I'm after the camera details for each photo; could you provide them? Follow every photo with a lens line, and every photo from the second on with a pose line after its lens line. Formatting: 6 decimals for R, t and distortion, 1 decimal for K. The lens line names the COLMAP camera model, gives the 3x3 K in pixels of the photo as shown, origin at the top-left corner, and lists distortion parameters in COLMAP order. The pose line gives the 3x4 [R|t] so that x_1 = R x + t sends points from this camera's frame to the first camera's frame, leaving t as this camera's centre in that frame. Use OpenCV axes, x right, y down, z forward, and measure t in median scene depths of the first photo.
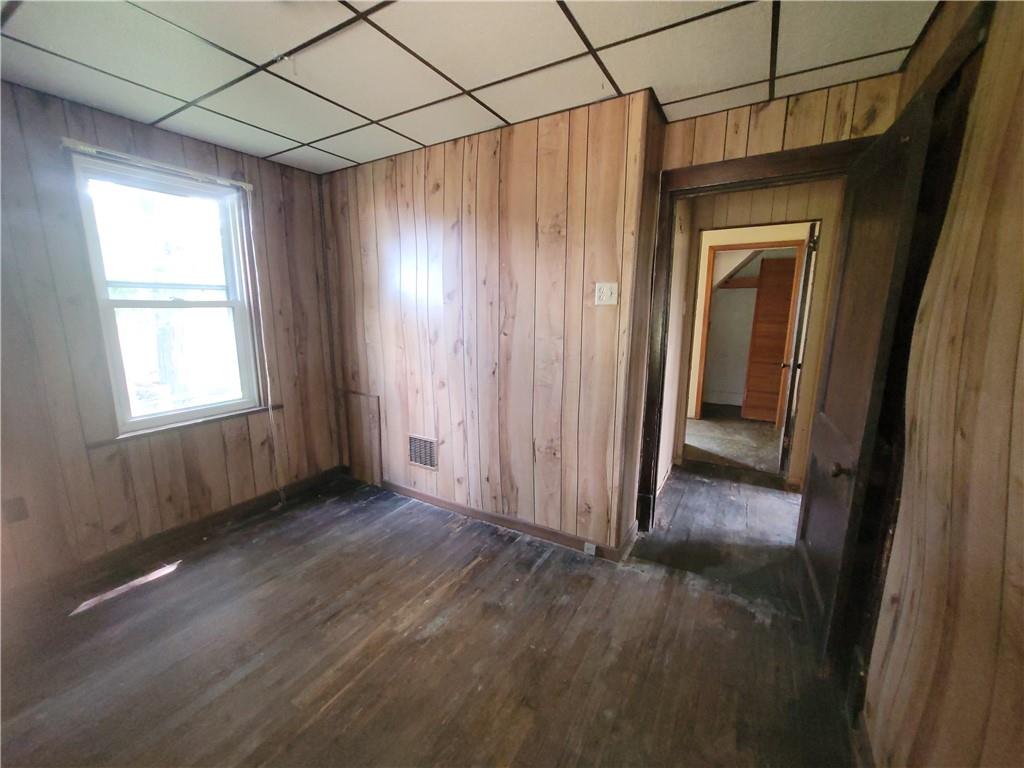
lens RADIAL K [[416.2, 0, 508.5], [0, 416.2, 383.0], [0, 0, 1]] dist [-0.003758, 0.000275]
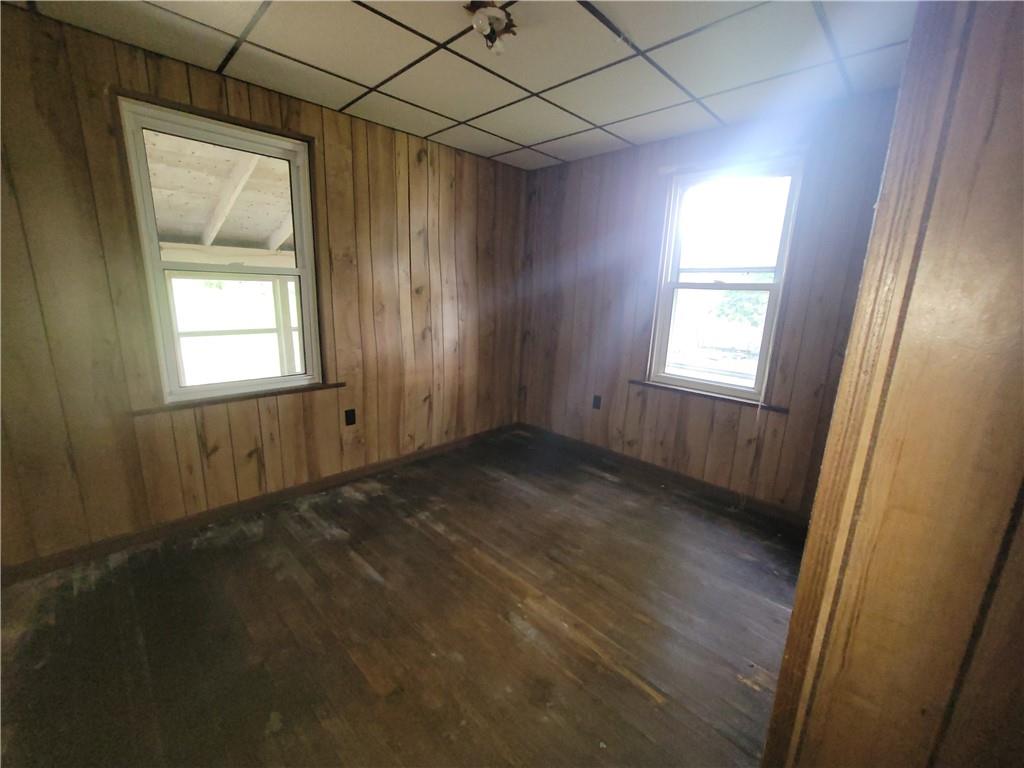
lens RADIAL K [[416.2, 0, 502.4], [0, 416.2, 379.4], [0, 0, 1]] dist [-0.003758, 0.000275]
pose [[-0.251942, 0.201769, -0.946475, 0.470999], [-0.202330, 0.945427, 0.255403, -0.129756], [0.946355, 0.255847, -0.197369, 0.781272]]
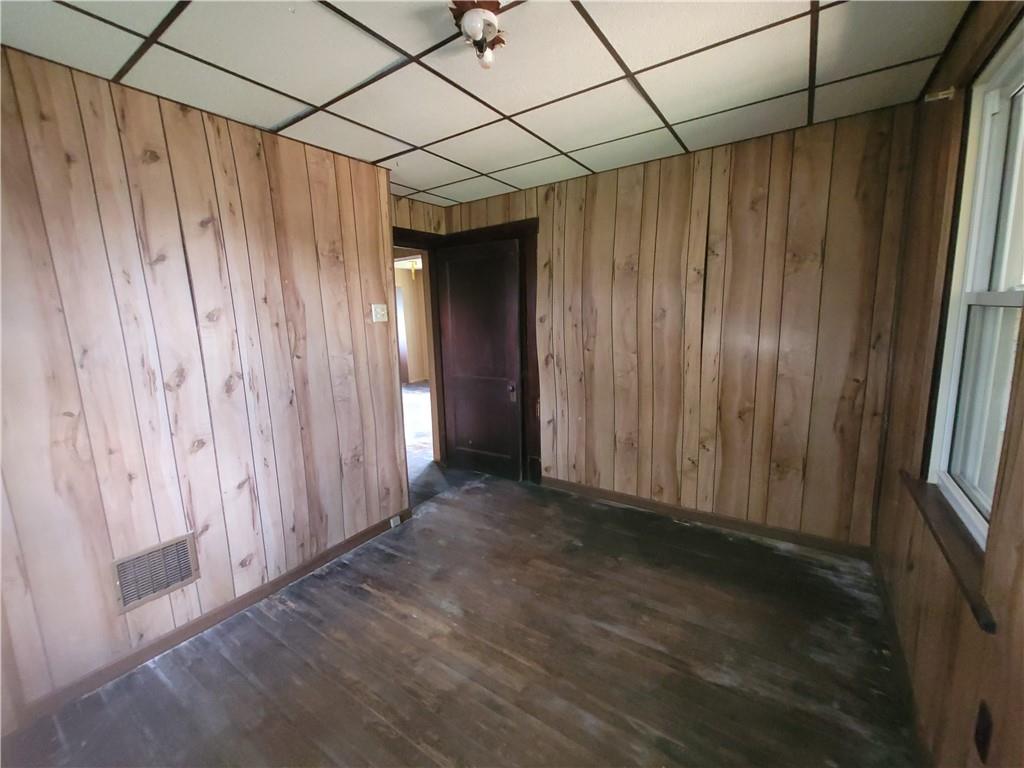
lens RADIAL K [[416.2, 0, 504.9], [0, 416.2, 383.3], [0, 0, 1]] dist [-0.003758, 0.000275]
pose [[0.071274, -0.165159, 0.983688, -0.917659], [0.213387, 0.965889, 0.146709, -0.102010], [-0.974364, 0.199450, 0.104085, 0.487154]]
